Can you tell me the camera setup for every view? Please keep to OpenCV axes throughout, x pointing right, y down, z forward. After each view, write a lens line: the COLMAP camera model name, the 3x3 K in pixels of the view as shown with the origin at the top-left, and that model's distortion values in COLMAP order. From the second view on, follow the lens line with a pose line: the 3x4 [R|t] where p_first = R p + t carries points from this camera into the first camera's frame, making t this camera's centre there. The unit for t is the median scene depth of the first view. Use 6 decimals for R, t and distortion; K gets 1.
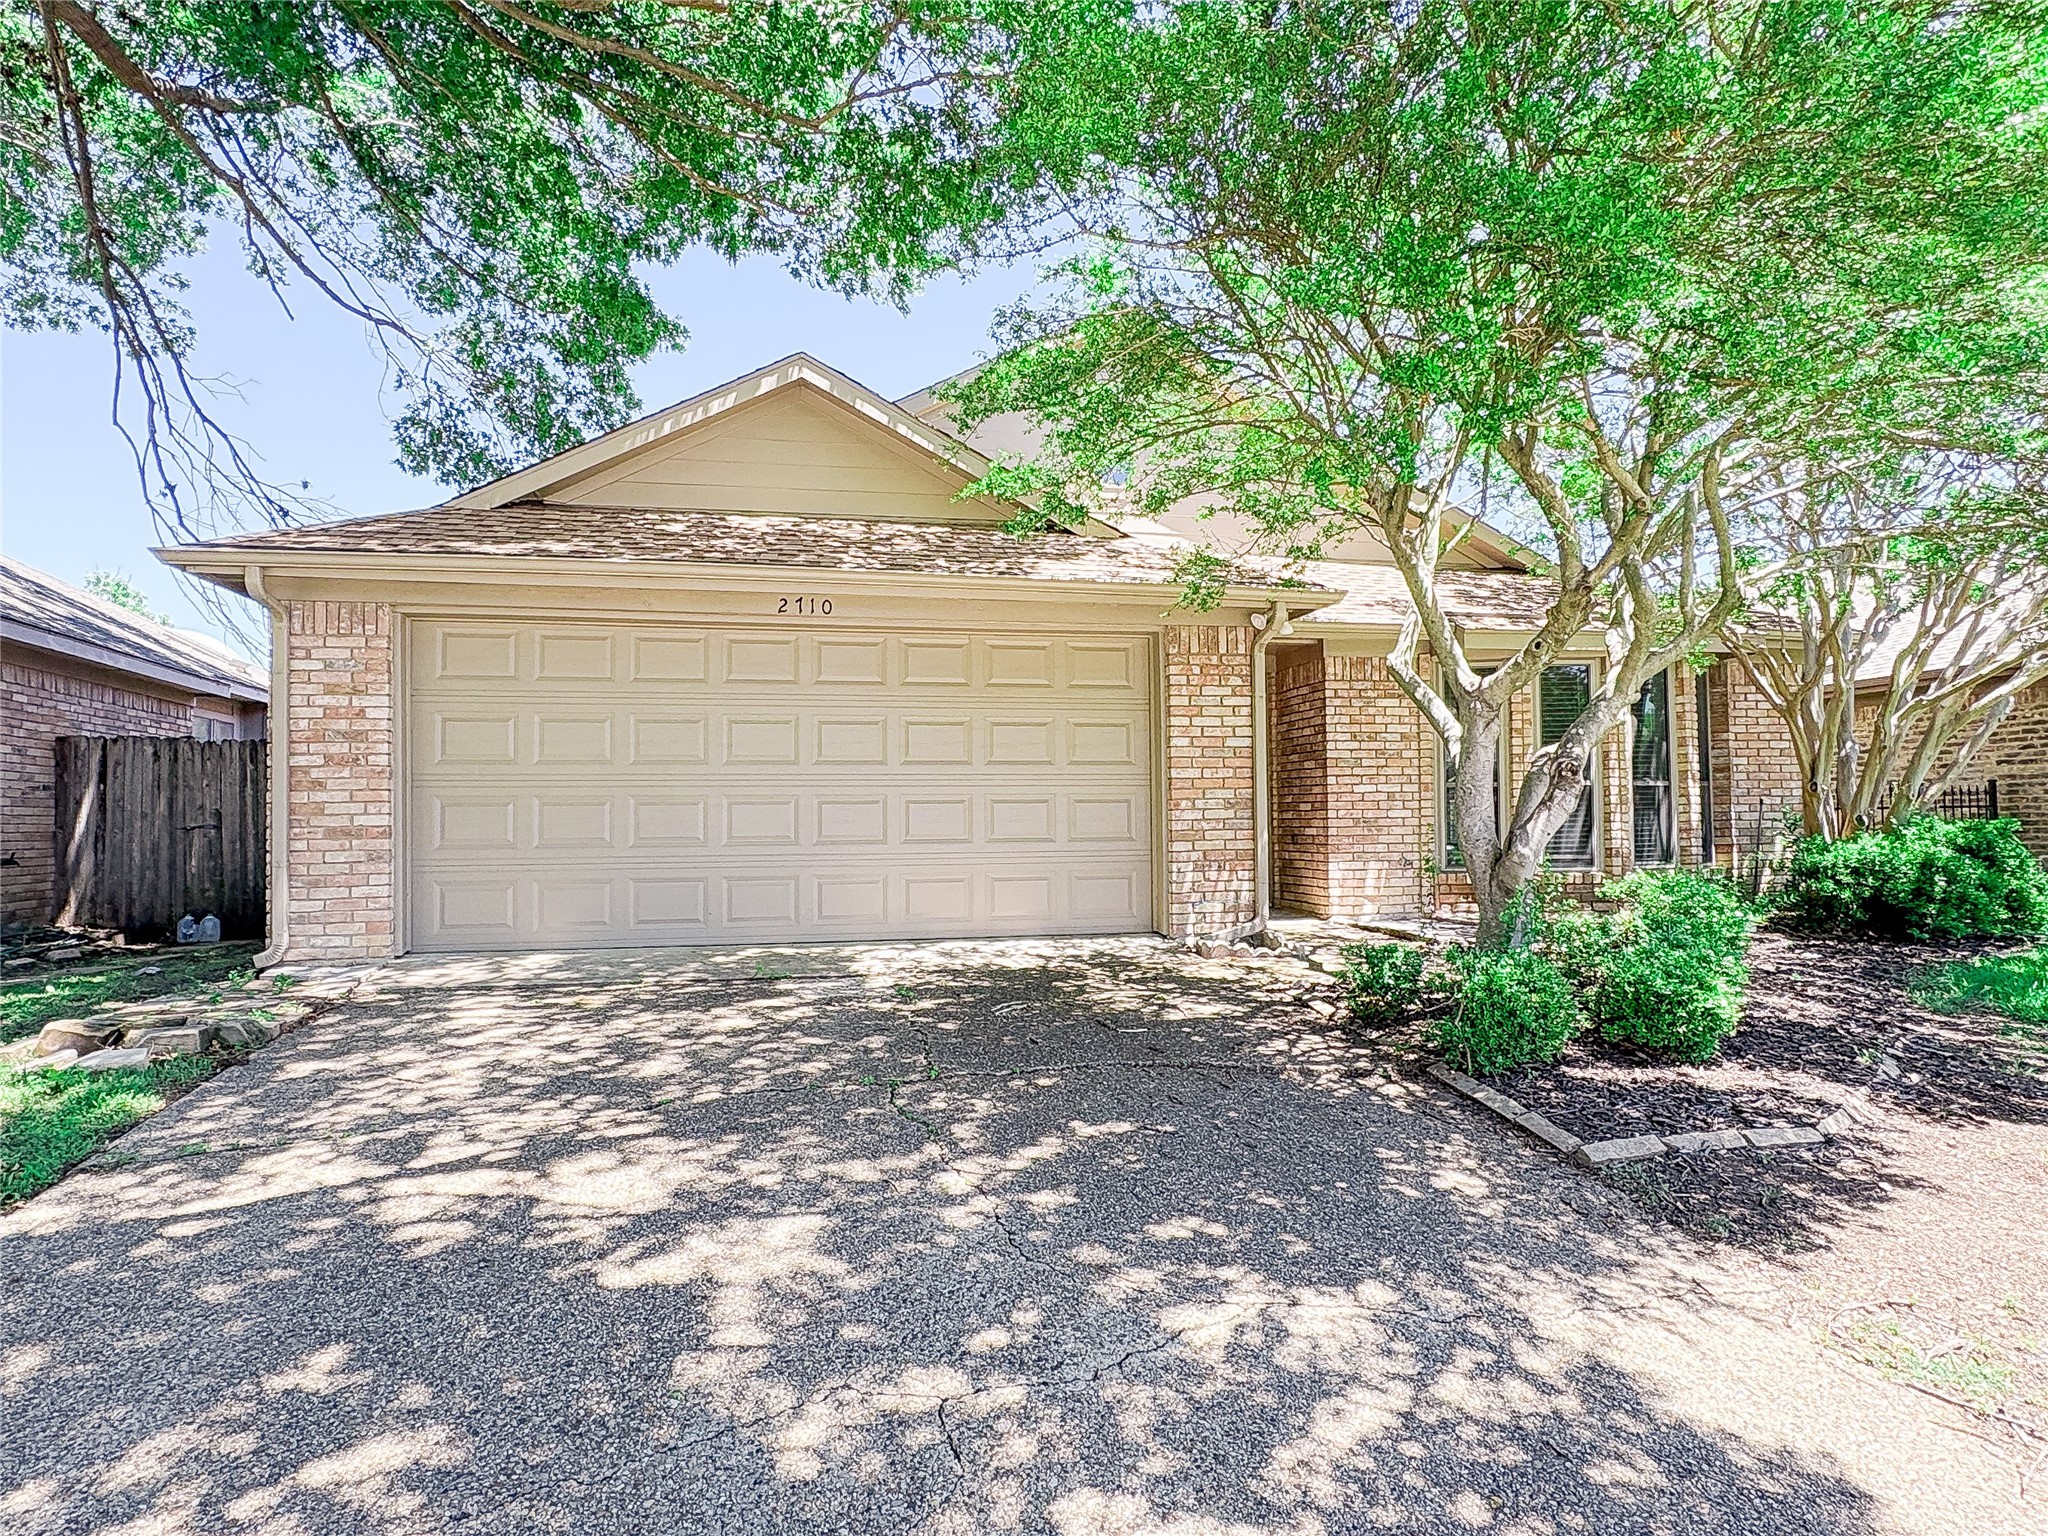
lens RADIAL K [[1186.6, 0, 1023.8], [0, 1186.6, 769.0], [0, 0, 1]] dist [0.000551, 0.000048]
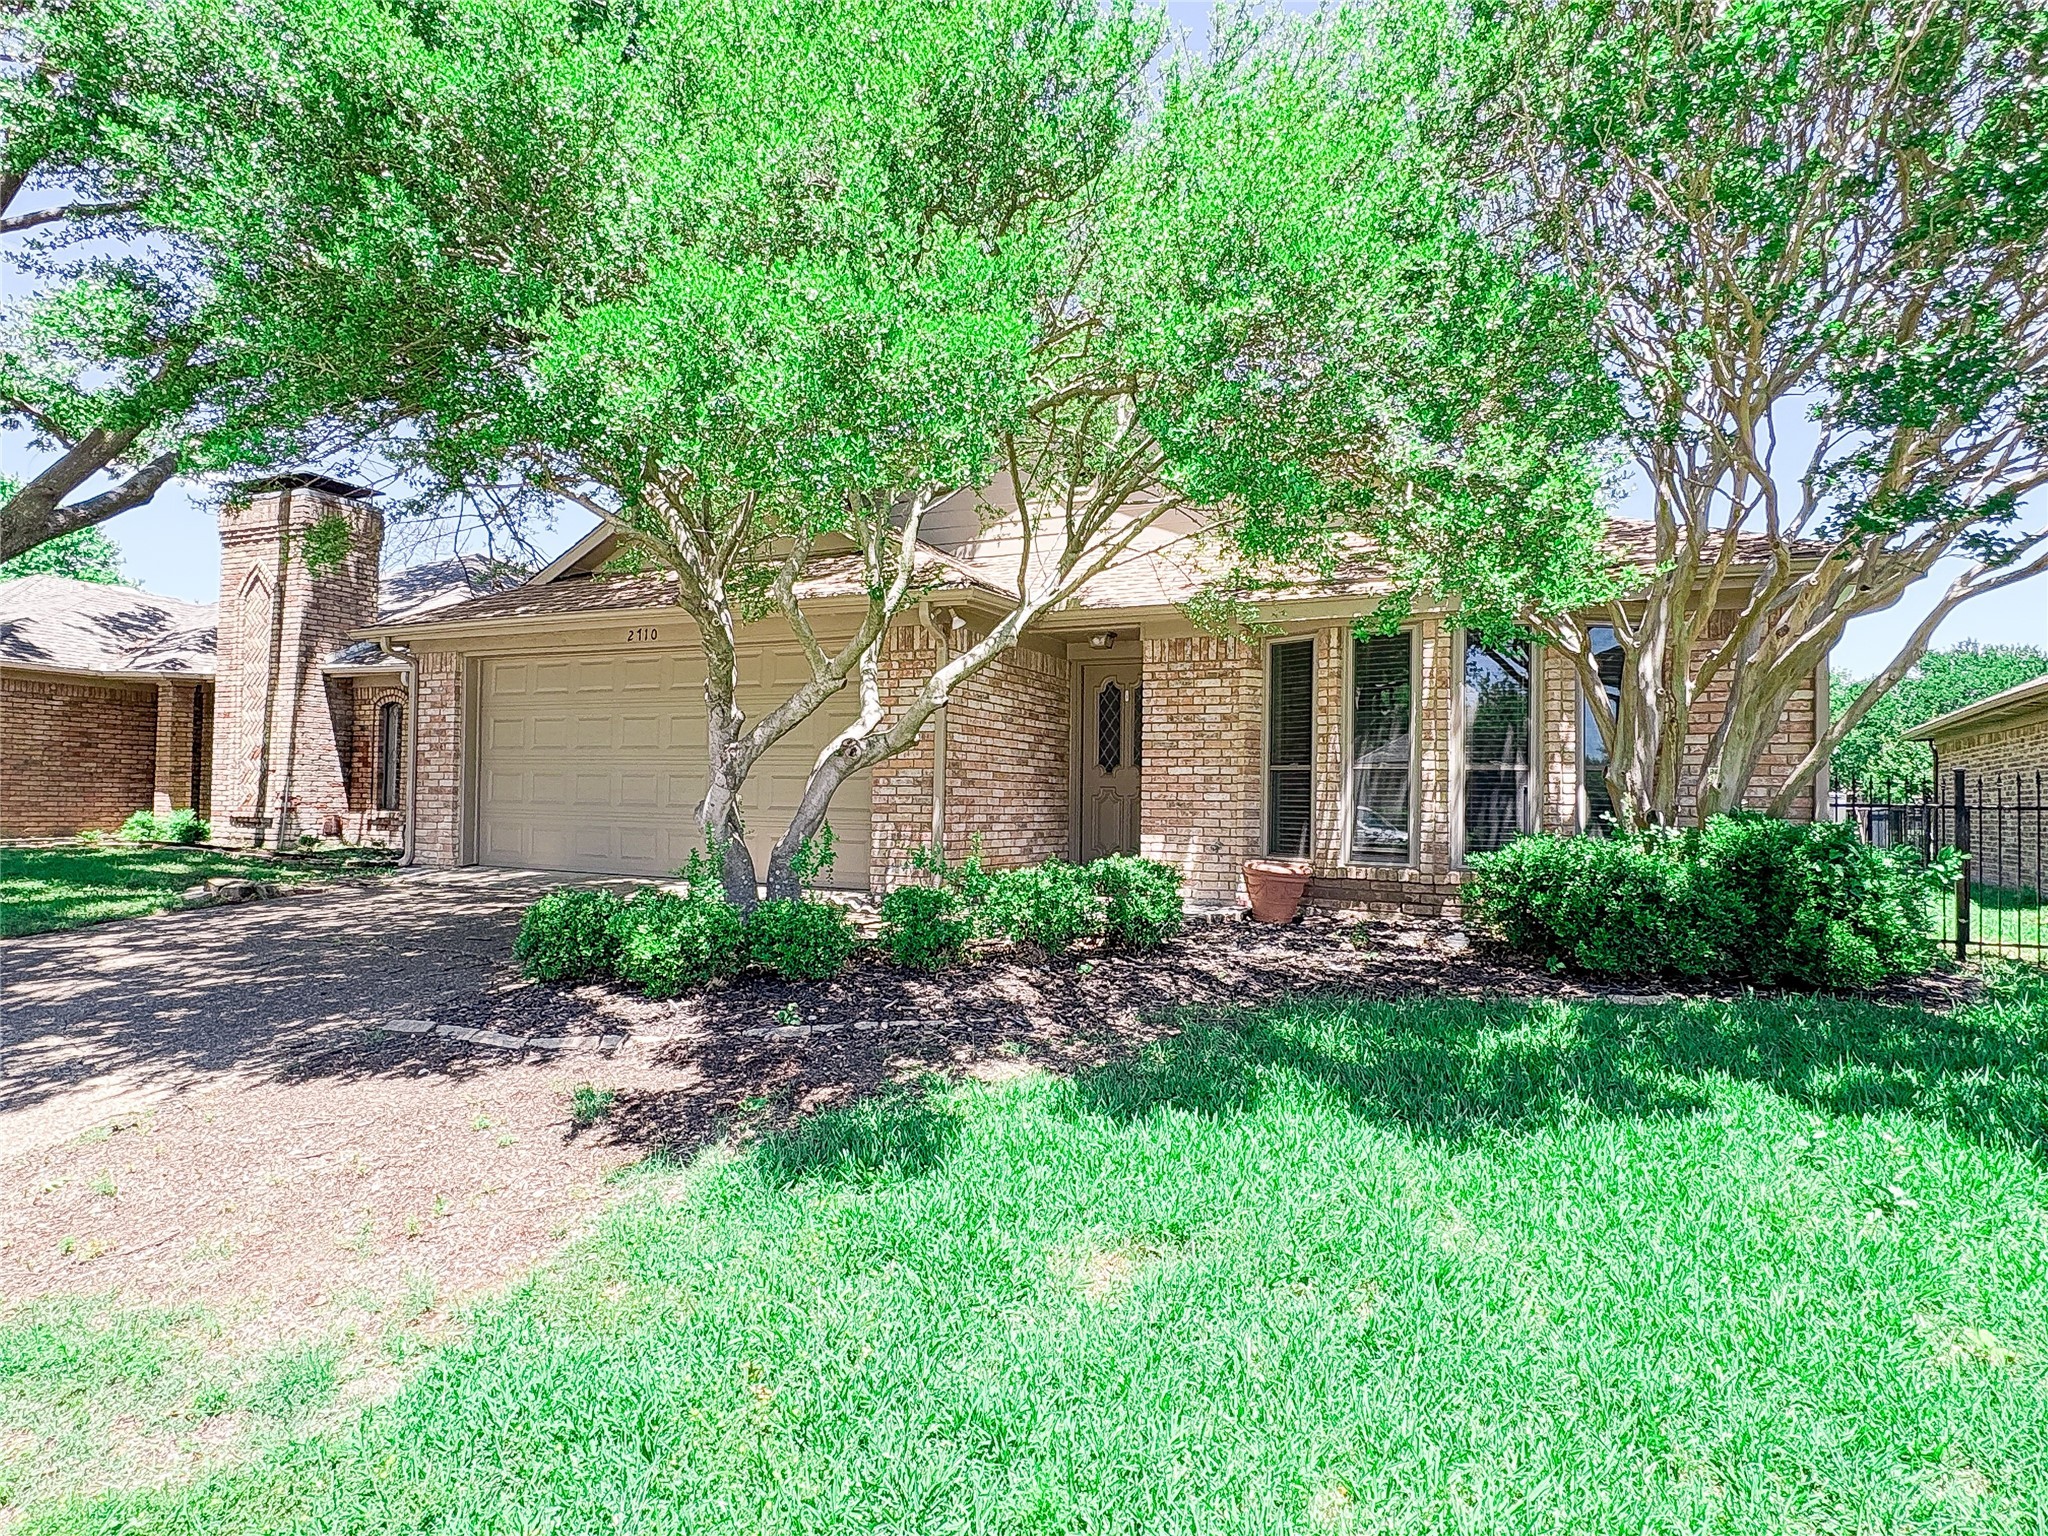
lens RADIAL K [[1135.8, 0, 1023.9], [0, 1135.8, 765.2], [0, 0, 1]] dist [0.000002, -0.000004]
pose [[0.791116, 0.005213, -0.611644, 0.767048], [0.001531, 0.999944, 0.010503, 0.001710], [0.611664, -0.009246, 0.791064, 0.168934]]
